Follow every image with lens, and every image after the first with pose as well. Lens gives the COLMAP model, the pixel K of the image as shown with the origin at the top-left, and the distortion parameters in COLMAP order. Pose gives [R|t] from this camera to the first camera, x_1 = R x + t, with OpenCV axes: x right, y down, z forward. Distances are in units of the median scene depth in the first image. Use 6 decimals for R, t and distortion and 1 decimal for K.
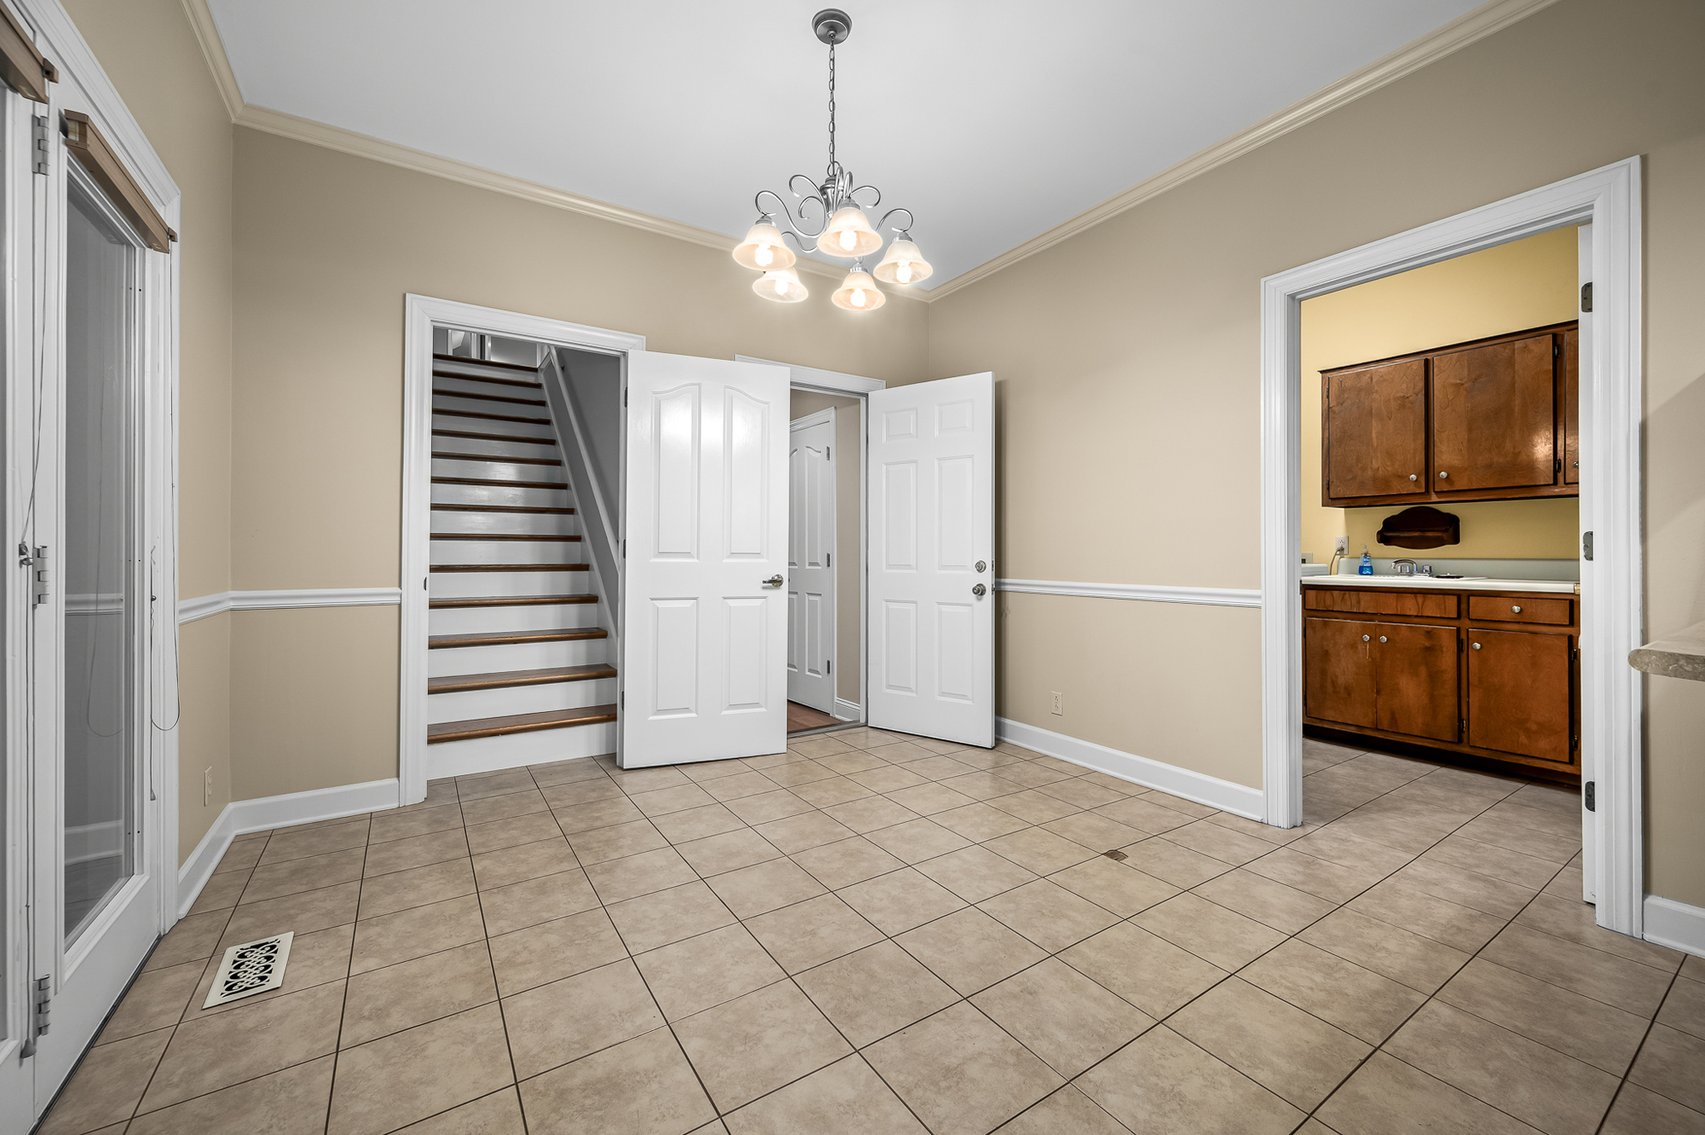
lens RADIAL K [[687.6, 0, 848.8], [0, 687.6, 565.4], [0, 0, 1]] dist [0.002258, 0.000251]
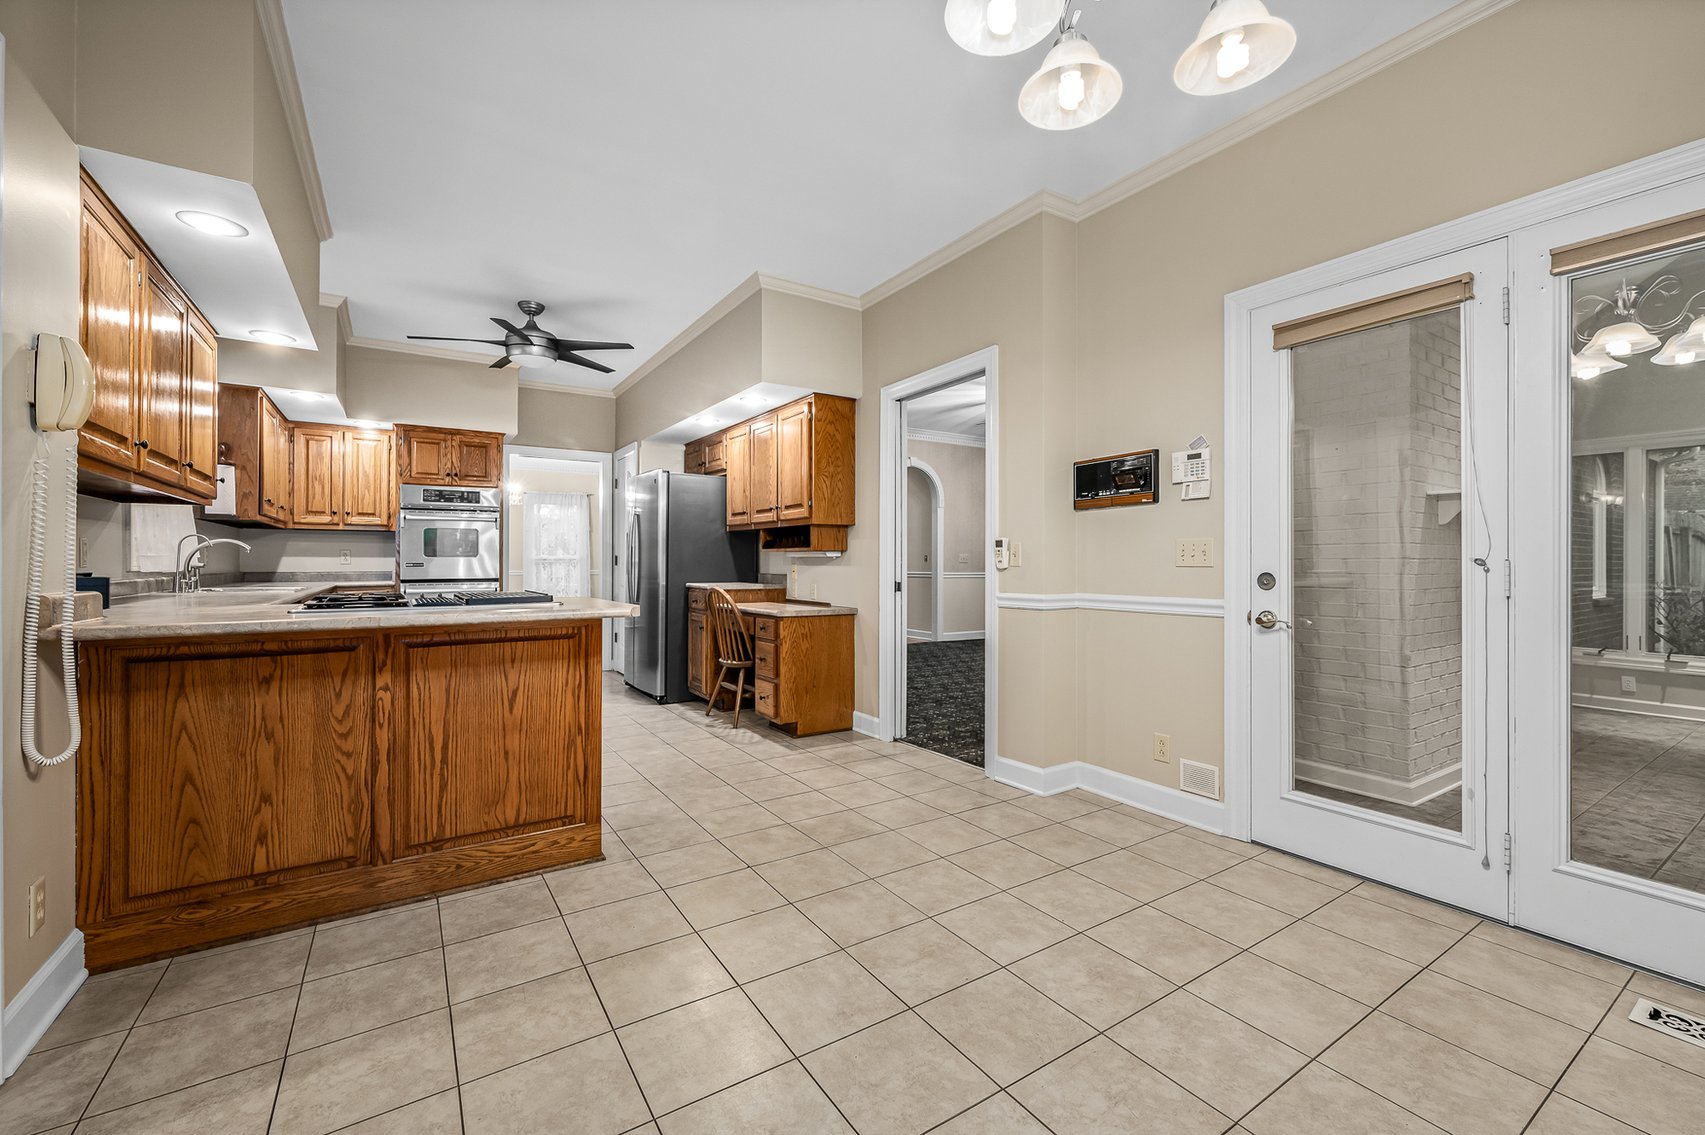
lens RADIAL K [[709.4, 0, 858.5], [0, 709.4, 564.8], [0, 0, 1]] dist [-0.004676, 0.000878]
pose [[-0.999914, 0.003151, -0.012754, 0.218065], [0.002940, 0.999858, 0.016593, -0.029158], [0.012805, 0.016555, -0.999781, 1.718320]]
